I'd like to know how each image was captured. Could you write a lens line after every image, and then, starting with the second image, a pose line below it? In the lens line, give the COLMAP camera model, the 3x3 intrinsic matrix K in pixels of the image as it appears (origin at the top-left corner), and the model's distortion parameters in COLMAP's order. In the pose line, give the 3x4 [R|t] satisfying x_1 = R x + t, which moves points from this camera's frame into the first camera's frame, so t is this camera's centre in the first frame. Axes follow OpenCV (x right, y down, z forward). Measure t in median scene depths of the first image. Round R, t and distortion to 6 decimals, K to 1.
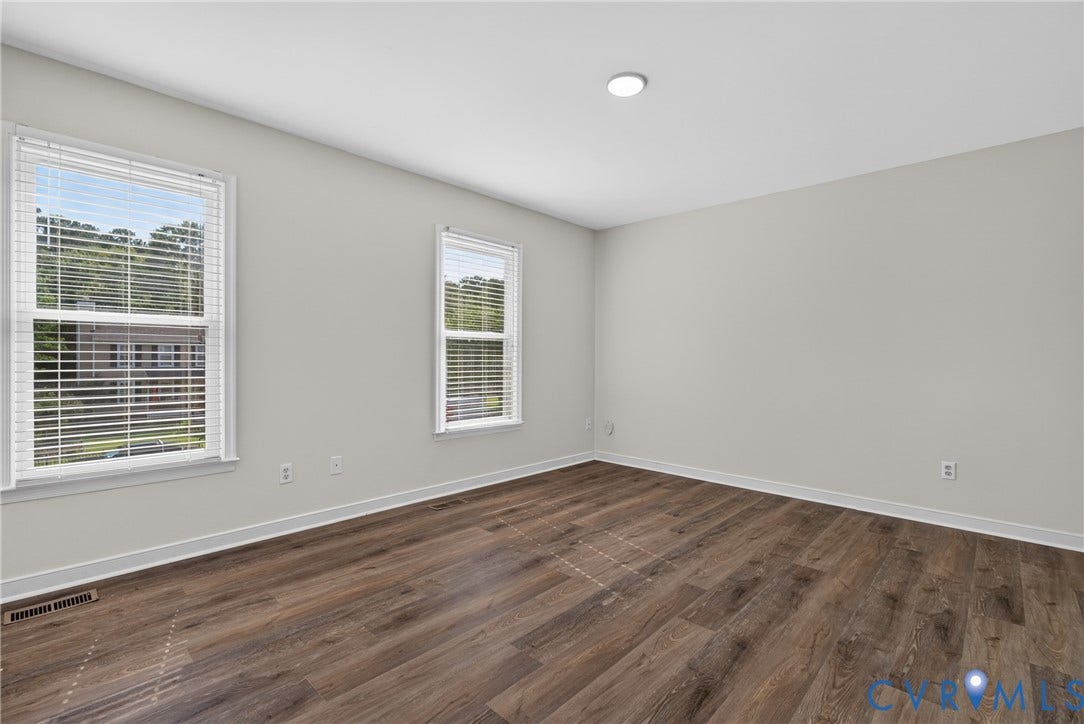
lens RADIAL K [[477.4, 0, 536.1], [0, 477.4, 358.0], [0, 0, 1]] dist [-0.005018, 0.000825]
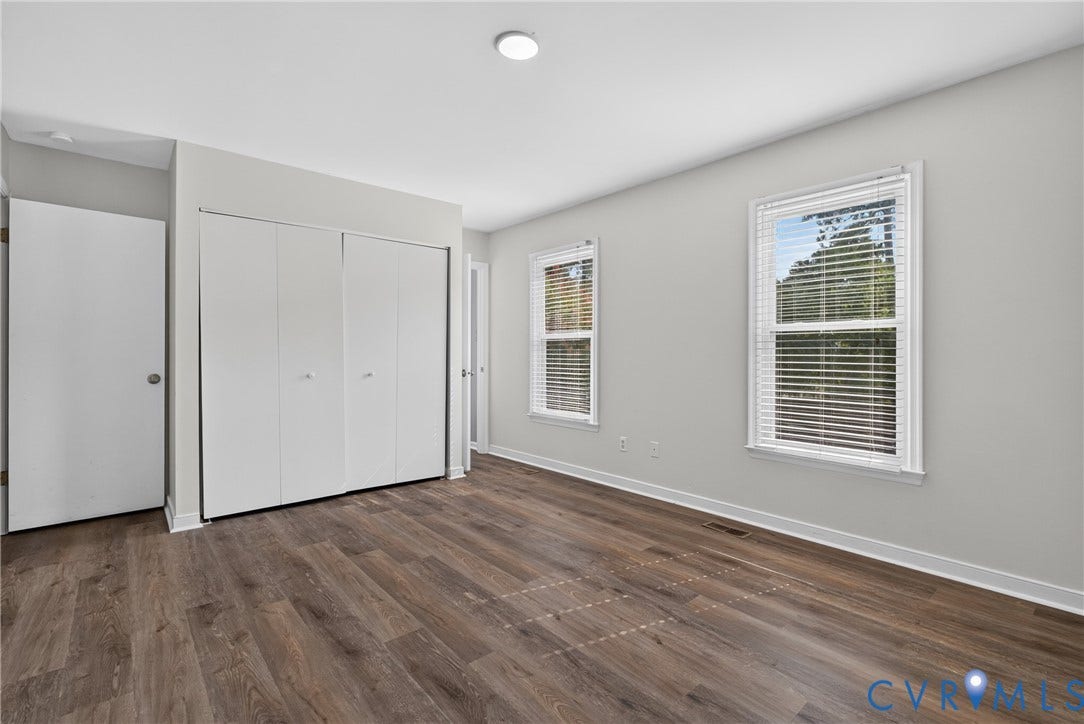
lens RADIAL K [[477.4, 0, 545.6], [0, 477.4, 355.9], [0, 0, 1]] dist [-0.005018, 0.000825]
pose [[-0.066898, -0.004037, -0.997752, 0.985223], [-0.007049, 0.999969, -0.003573, 0.002194], [0.997735, 0.006794, -0.066925, 1.042743]]
